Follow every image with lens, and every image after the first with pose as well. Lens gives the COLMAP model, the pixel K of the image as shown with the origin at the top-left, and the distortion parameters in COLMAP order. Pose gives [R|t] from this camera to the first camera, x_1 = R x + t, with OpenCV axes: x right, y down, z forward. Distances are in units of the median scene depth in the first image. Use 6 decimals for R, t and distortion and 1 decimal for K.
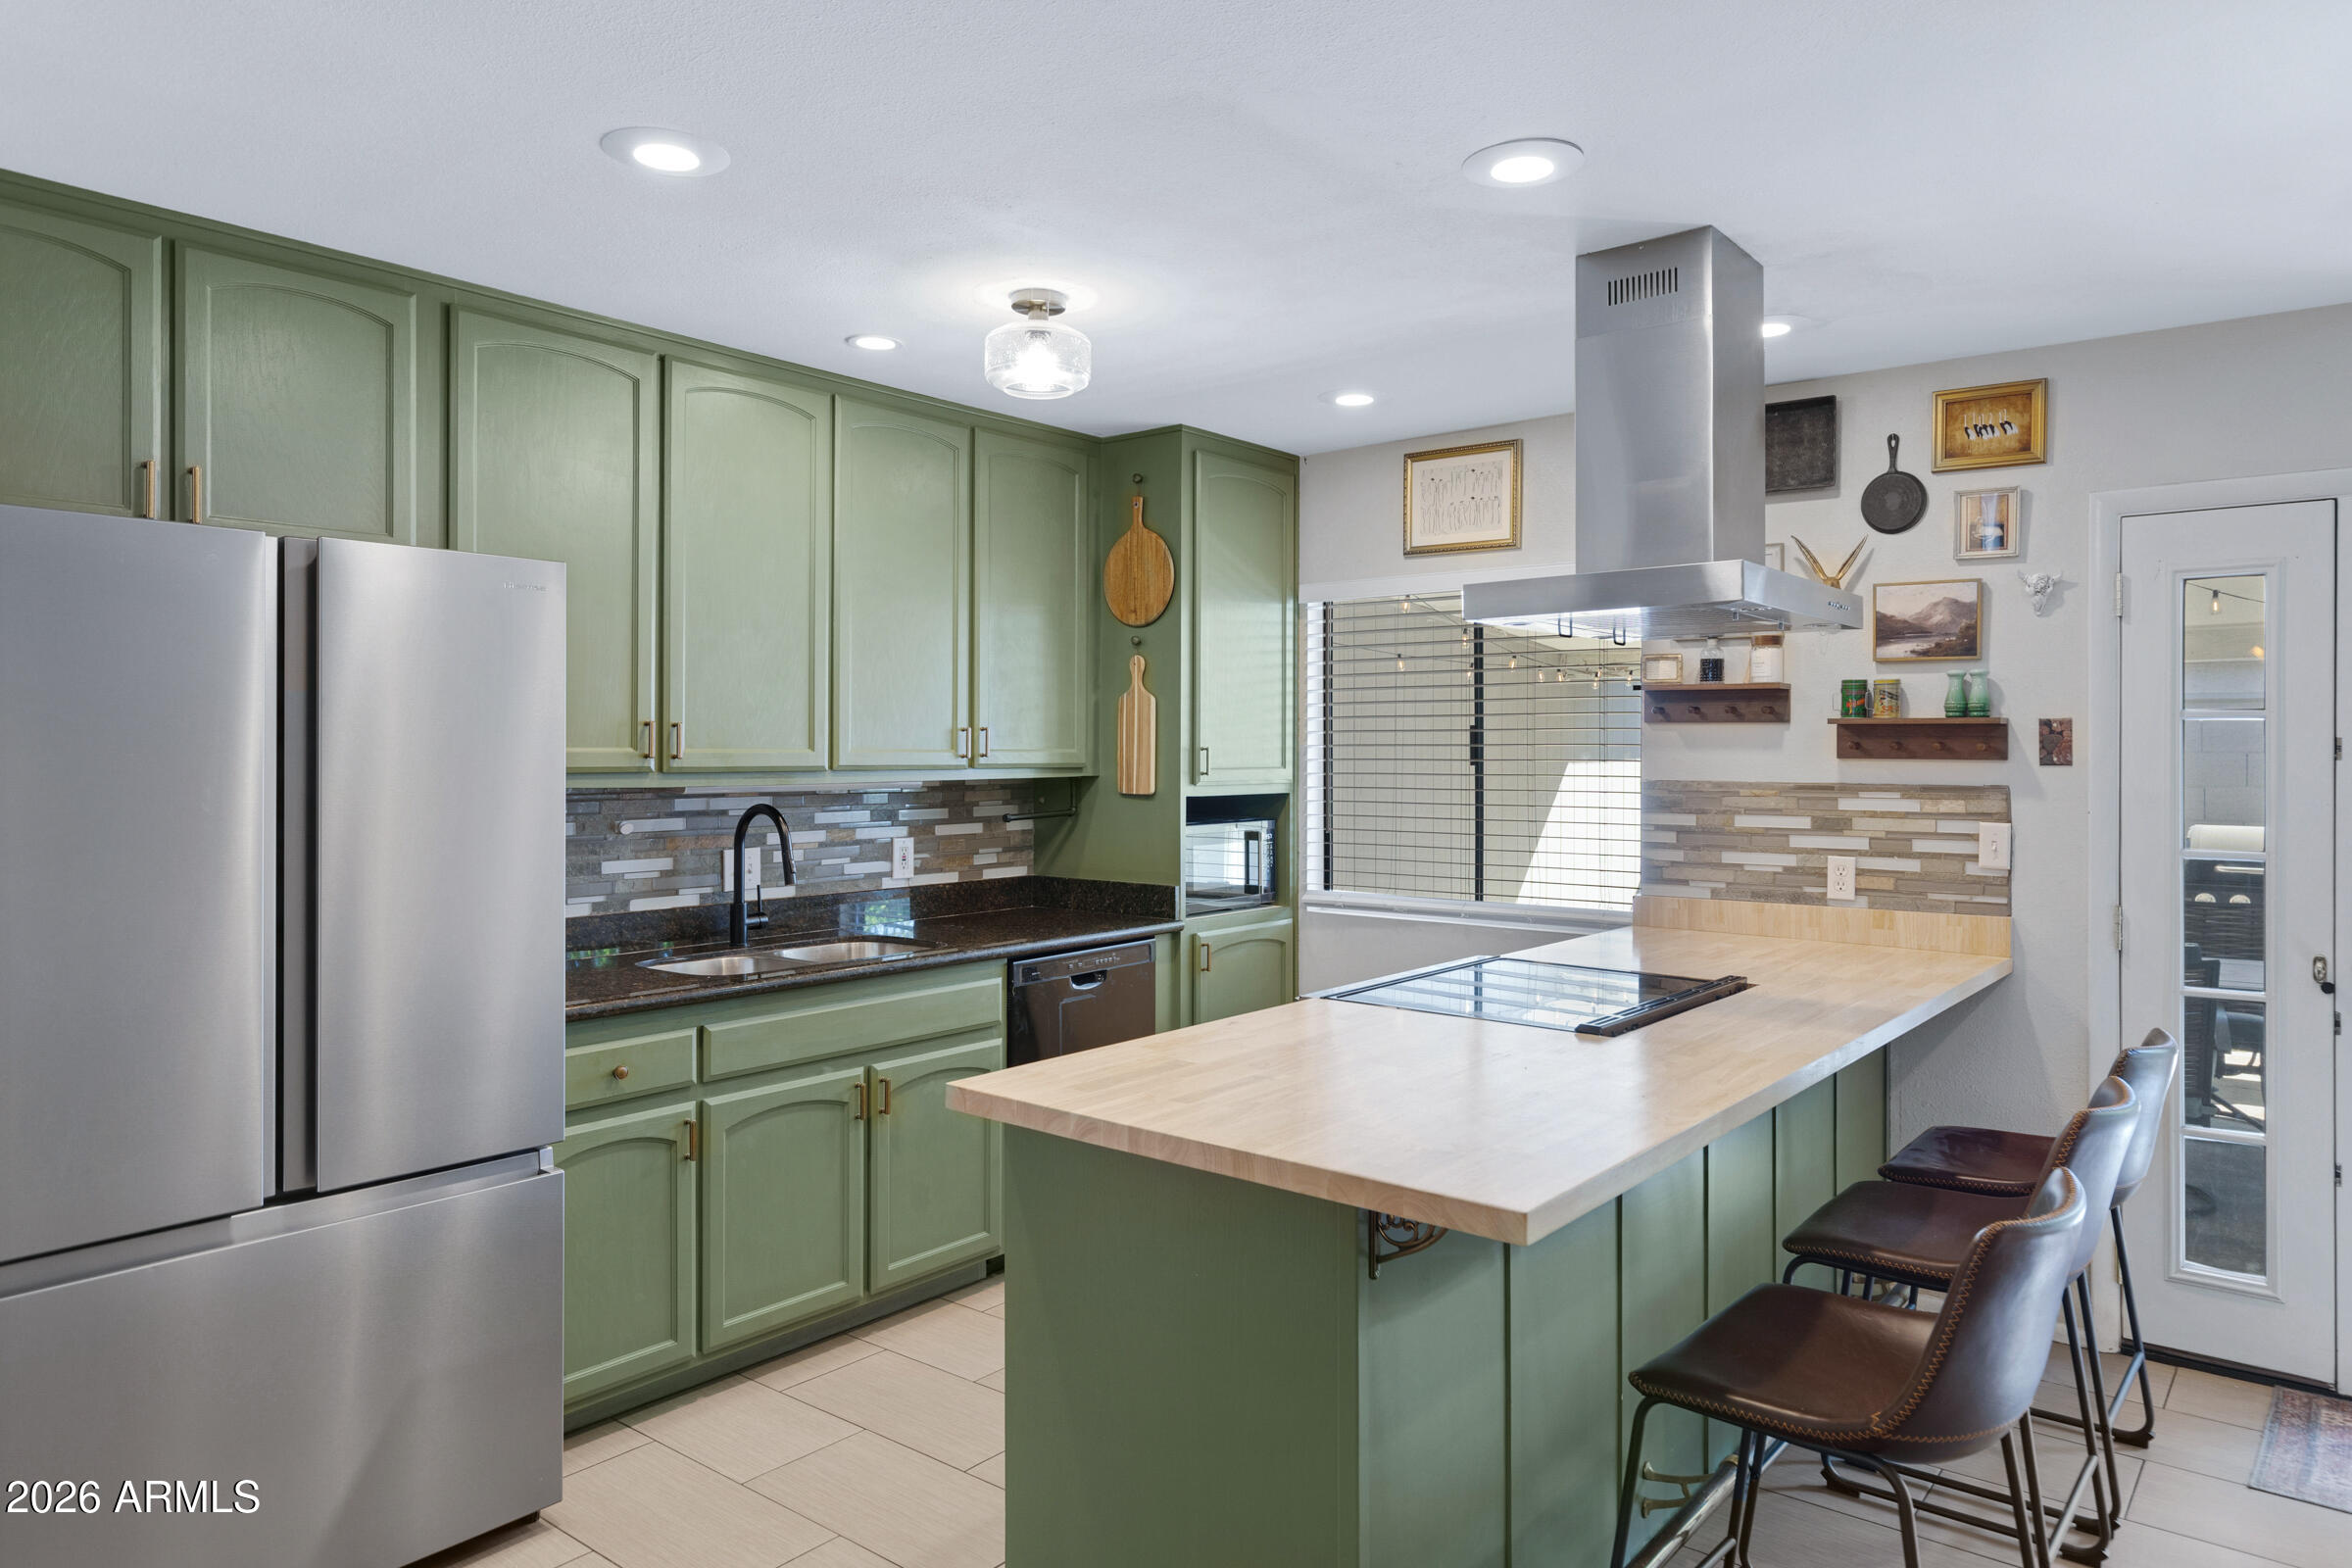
lens RADIAL K [[1485.6, 0, 1206.7], [0, 1485.6, 749.3], [0, 0, 1]] dist [0.006359, -0.002754]
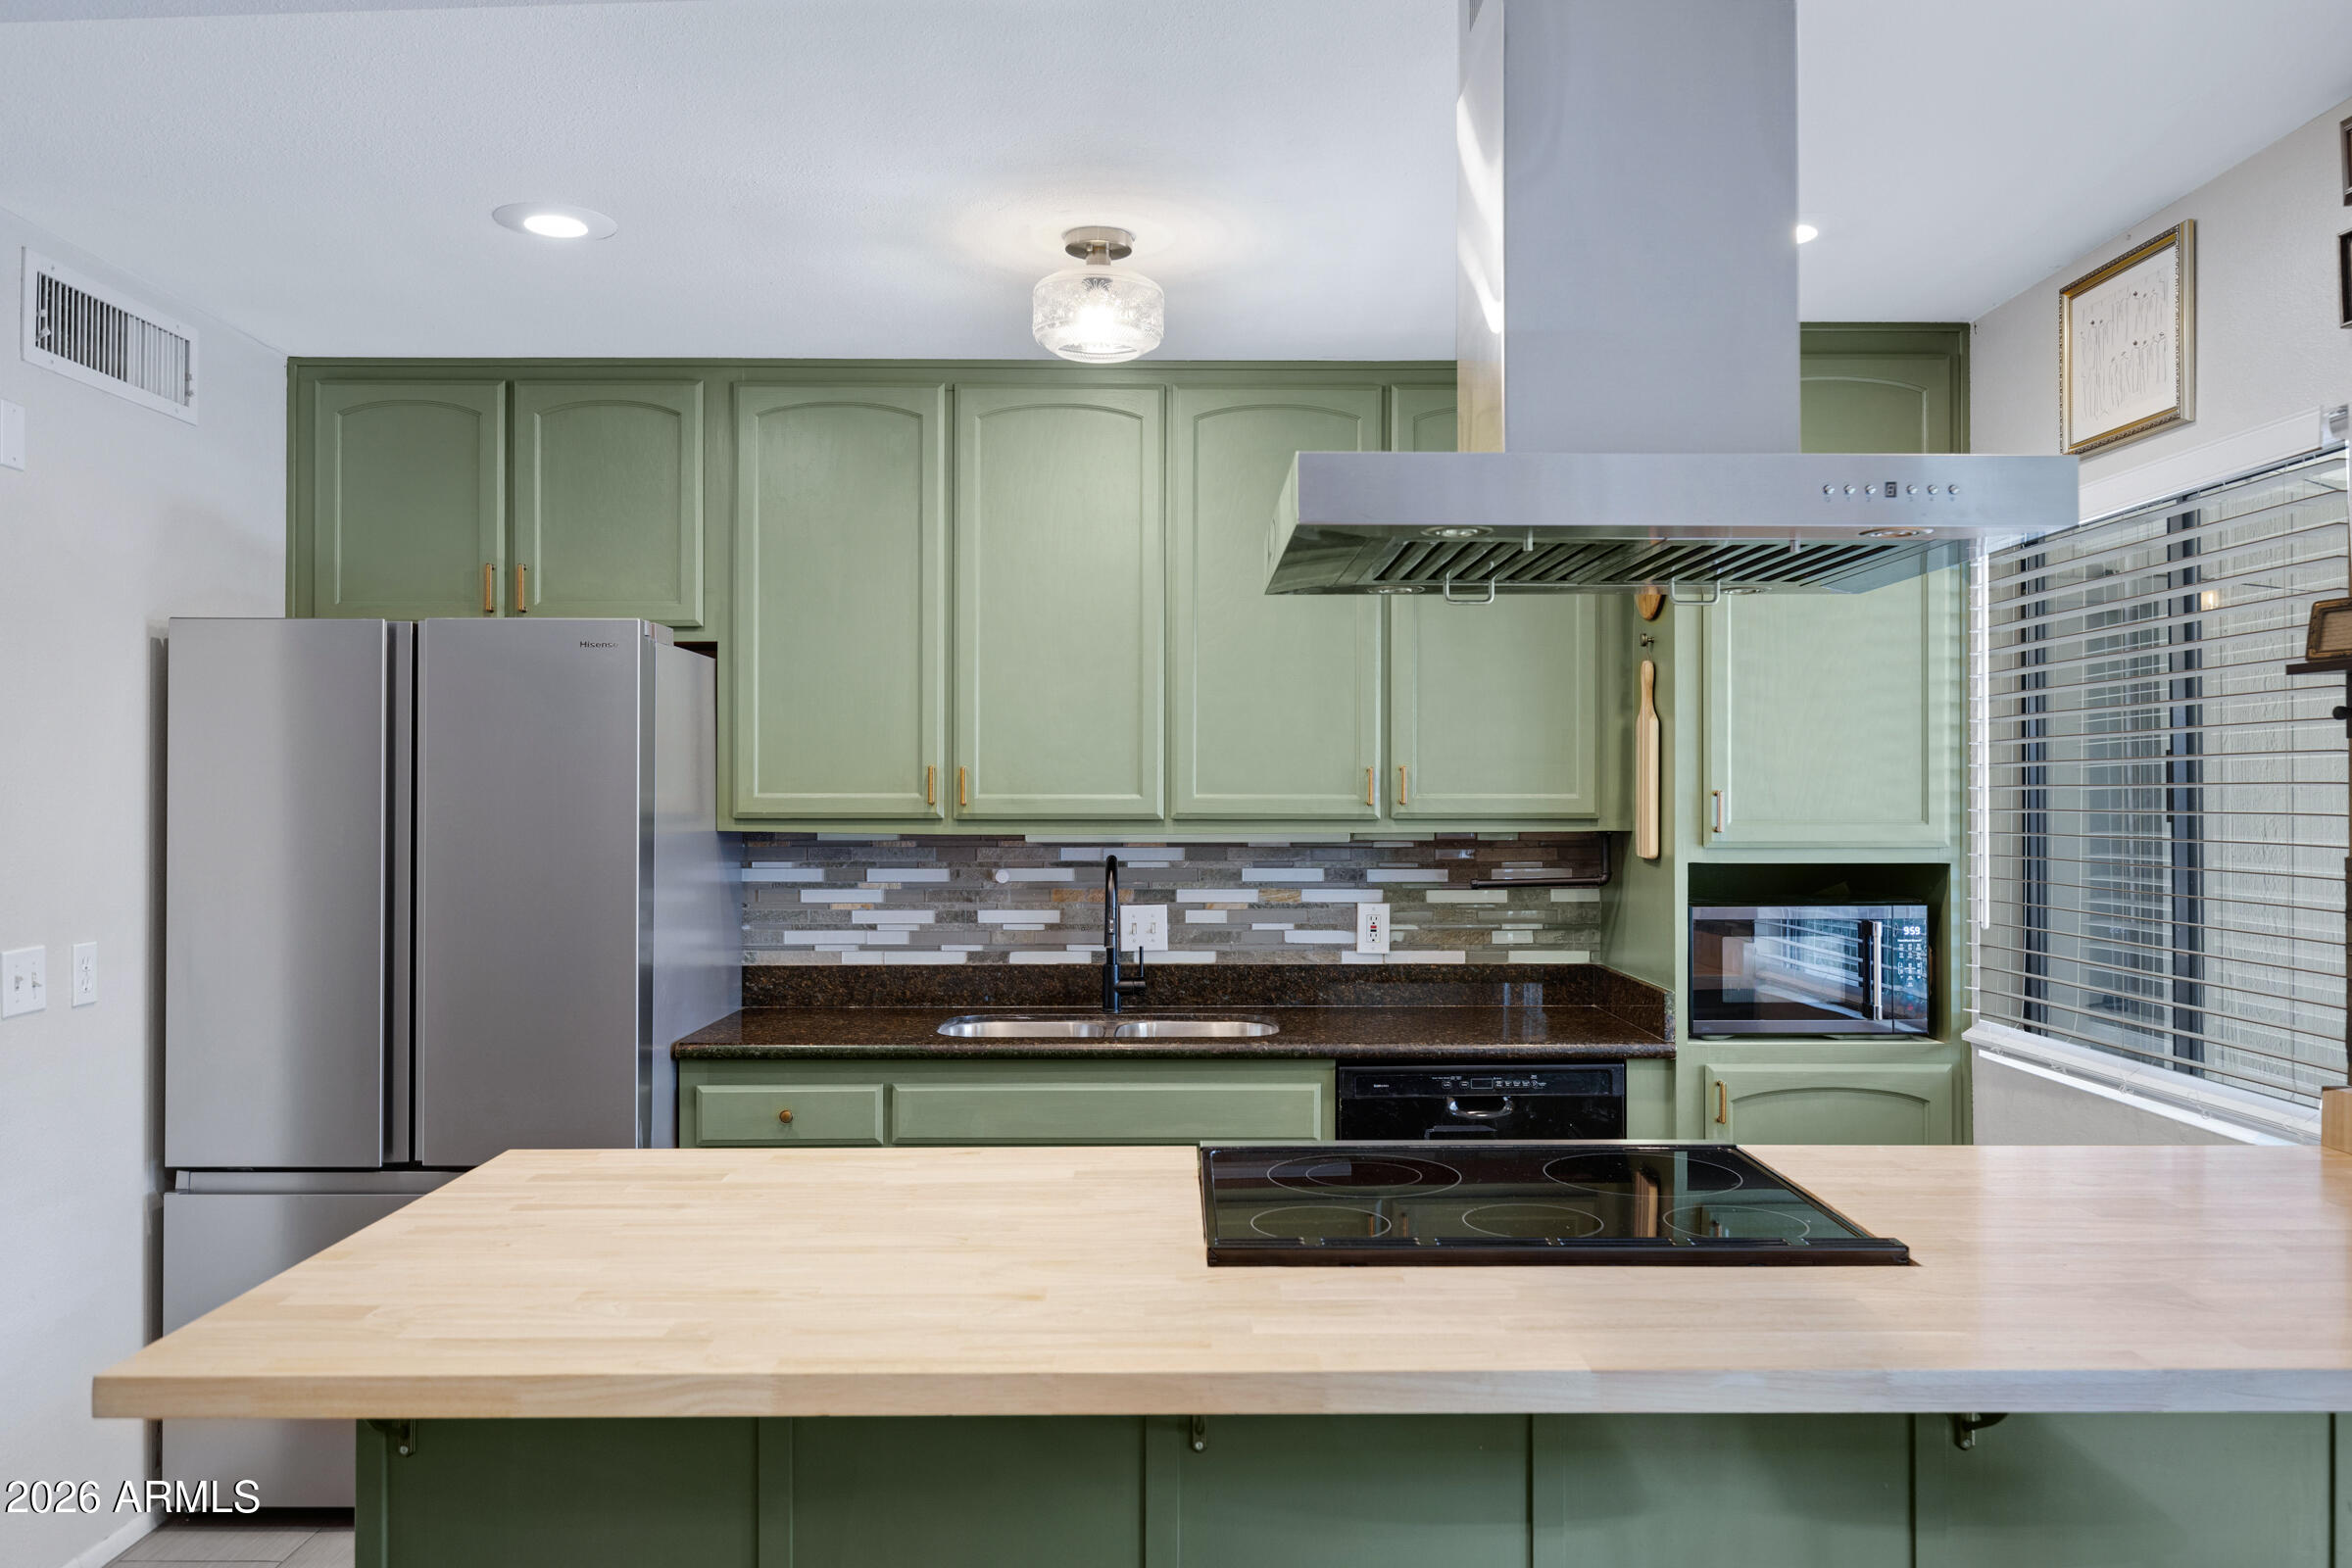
lens RADIAL K [[1732.5, 0, 1177.7], [0, 1732.5, 783.3], [0, 0, 1]] dist [0.014297, -0.002779]
pose [[0.640953, -0.008520, -0.767533, 0.534776], [0.000383, 0.999942, -0.010780, 0.004568], [0.767580, 0.006616, 0.640919, 0.361585]]
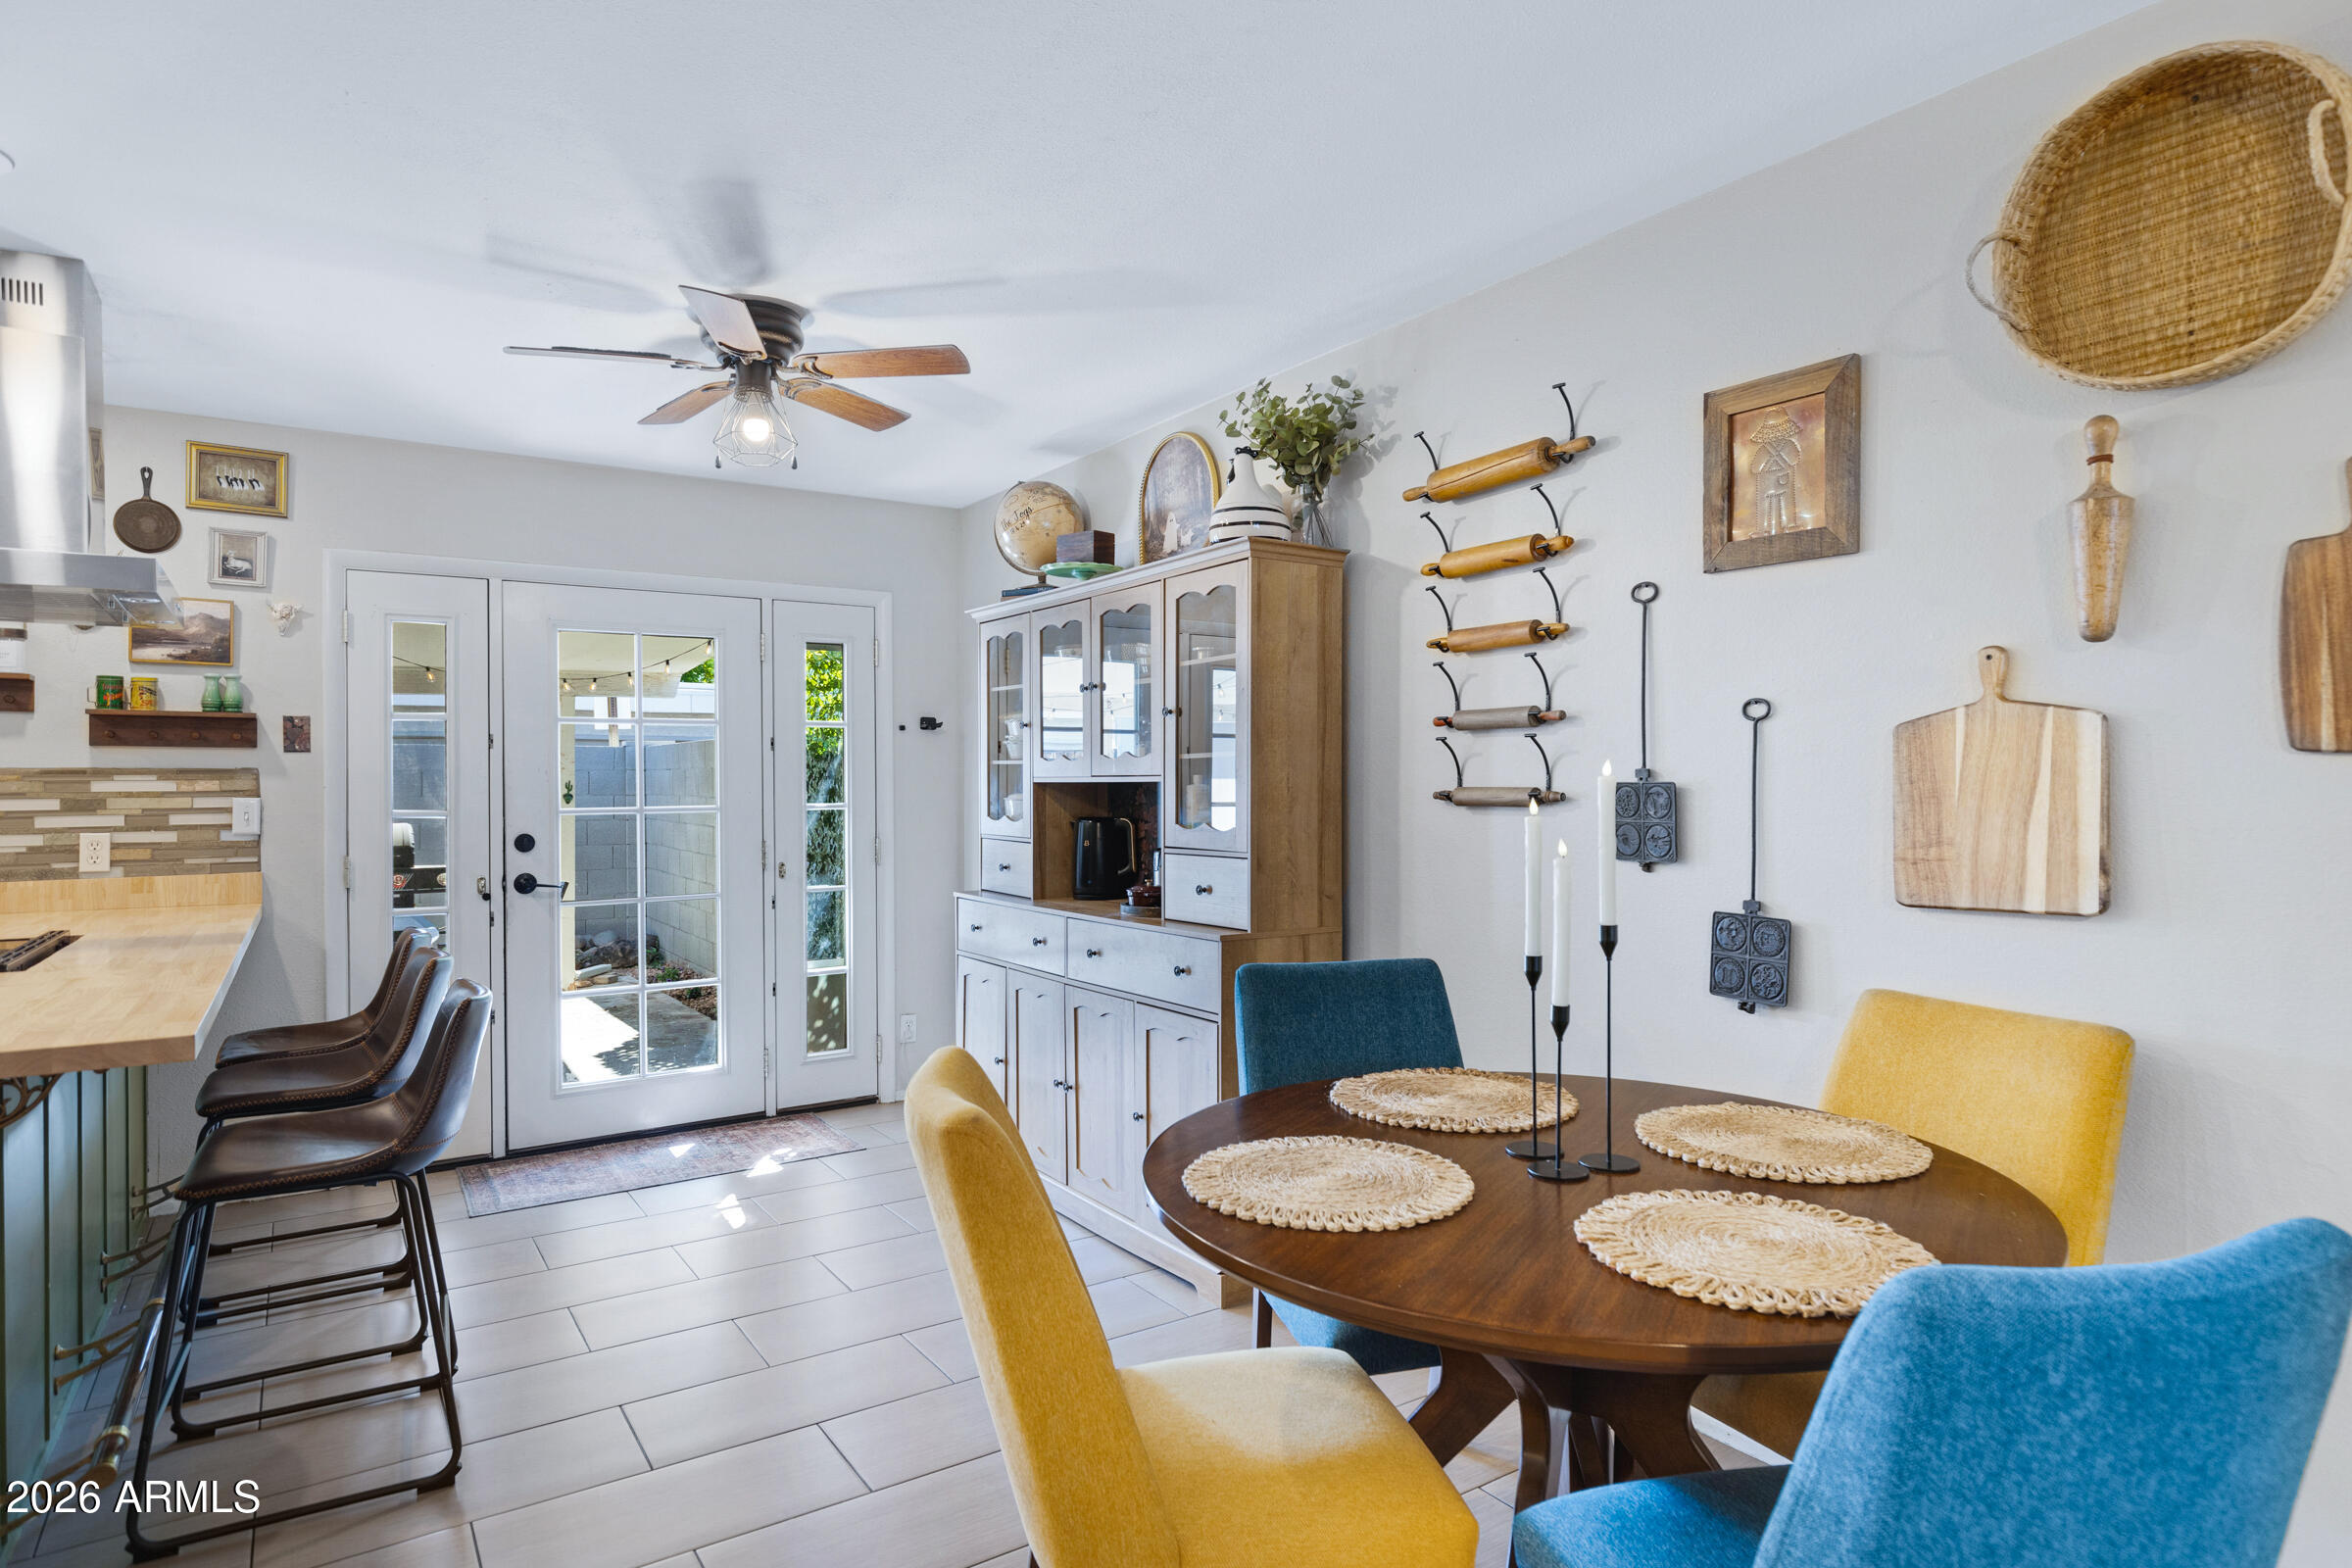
lens RADIAL K [[1335.8, 0, 1182.7], [0, 1335.8, 782.5], [0, 0, 1]] dist [0.009342, 0.000726]
pose [[0.305831, -0.001638, 0.952084, -0.289066], [0.007618, 0.999971, -0.000727, 0.041185], [-0.952055, 0.007475, 0.305835, -0.090028]]
